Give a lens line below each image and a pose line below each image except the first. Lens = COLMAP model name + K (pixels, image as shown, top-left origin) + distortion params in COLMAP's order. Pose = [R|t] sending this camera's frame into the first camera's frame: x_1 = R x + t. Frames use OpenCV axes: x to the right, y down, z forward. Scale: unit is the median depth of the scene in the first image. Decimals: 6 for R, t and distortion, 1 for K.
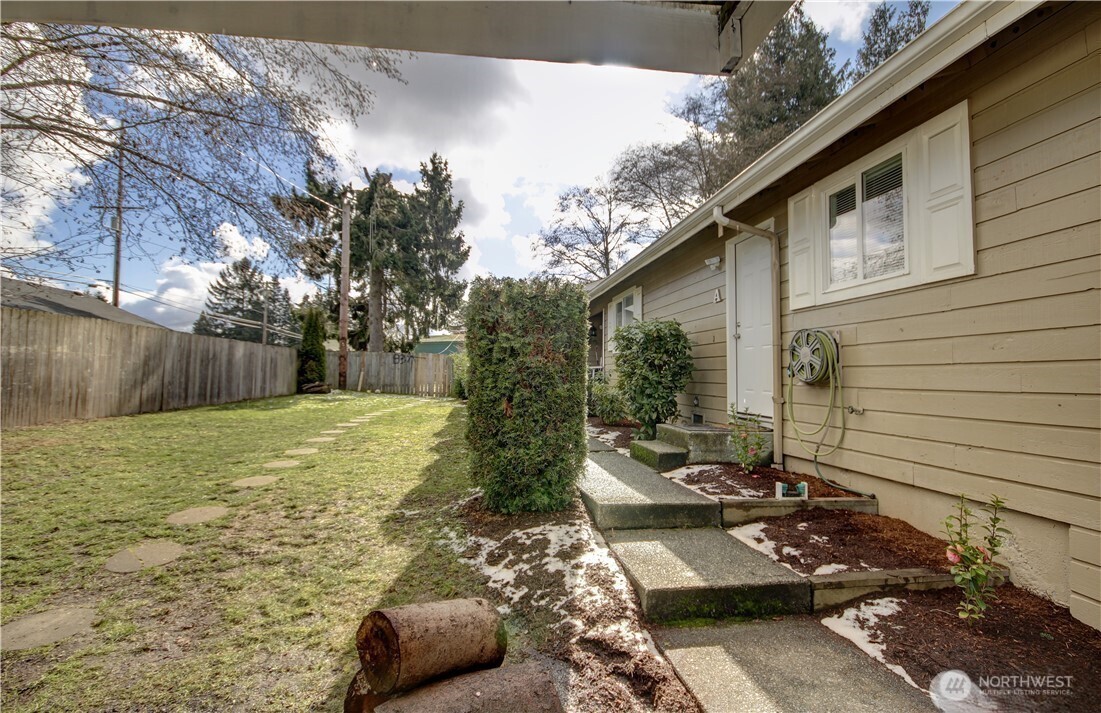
lens RADIAL K [[523.6, 0, 561.7], [0, 523.6, 351.6], [0, 0, 1]] dist [0.000250, -0.000514]
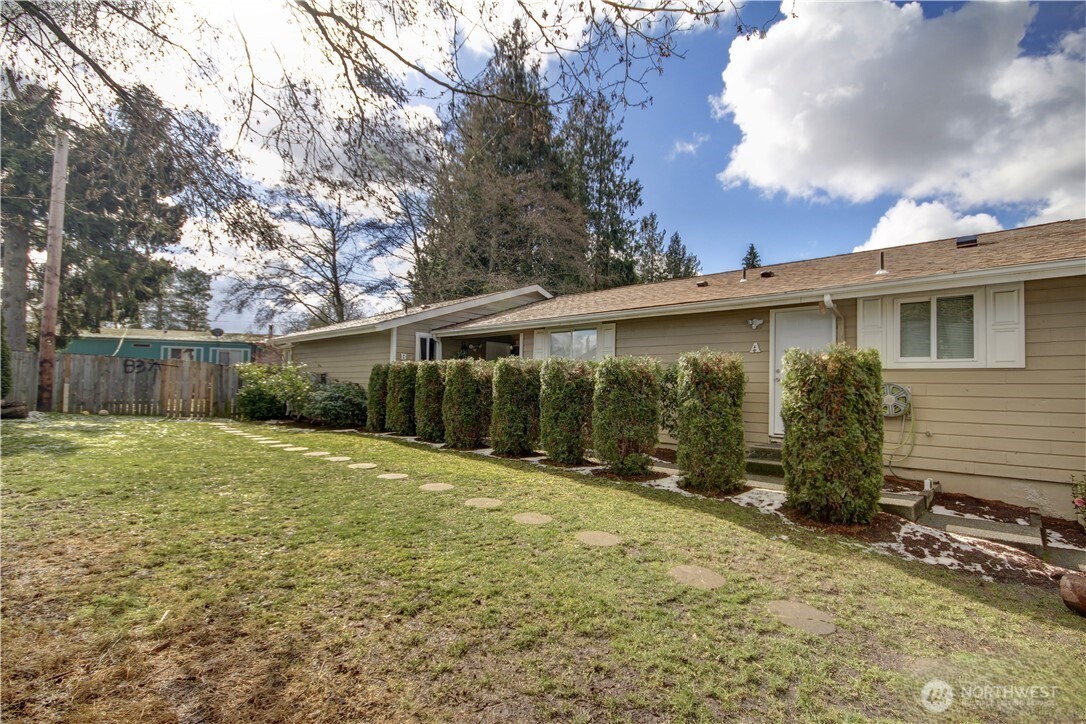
lens RADIAL K [[518.1, 0, 557.0], [0, 518.1, 367.0], [0, 0, 1]] dist [0.002101, 0.001213]
pose [[0.788264, 0.031219, 0.614544, -0.794443], [-0.042725, 0.999079, 0.004049, -0.034121], [-0.613852, -0.029448, 0.788872, 0.221077]]
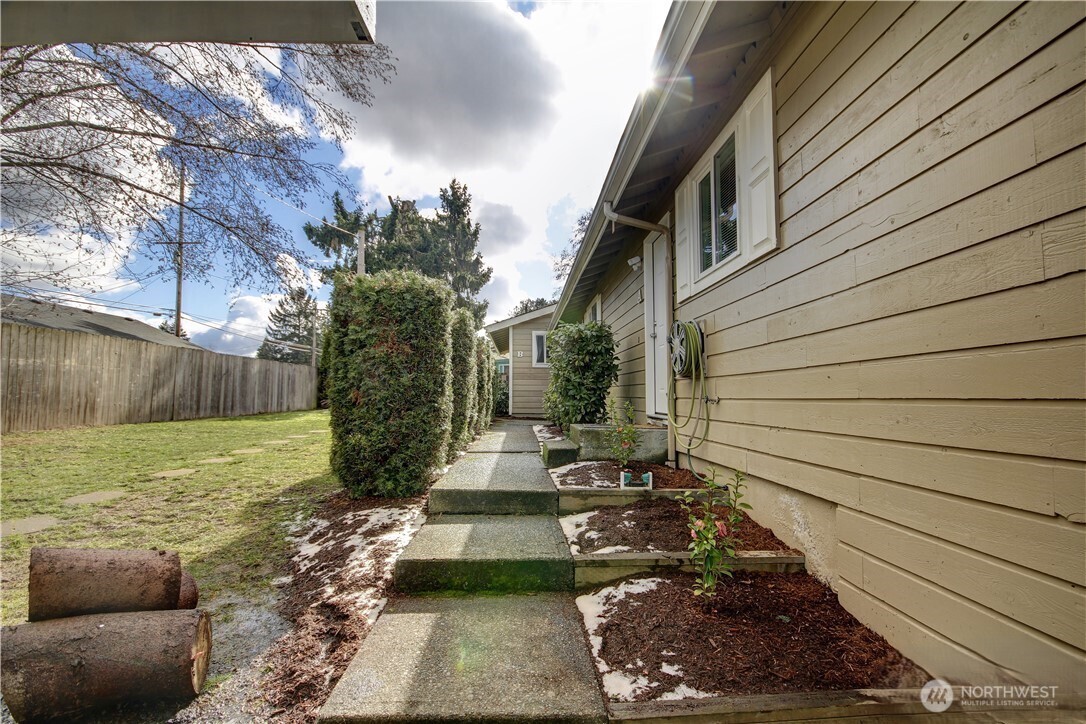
lens RADIAL K [[518.1, 0, 557.0], [0, 518.1, 367.0], [0, 0, 1]] dist [0.002101, 0.001213]
pose [[0.994659, -0.011425, -0.102582, 0.202976], [0.010080, 0.999856, -0.013619, 0.033227], [0.102722, 0.012513, 0.994631, 0.007367]]
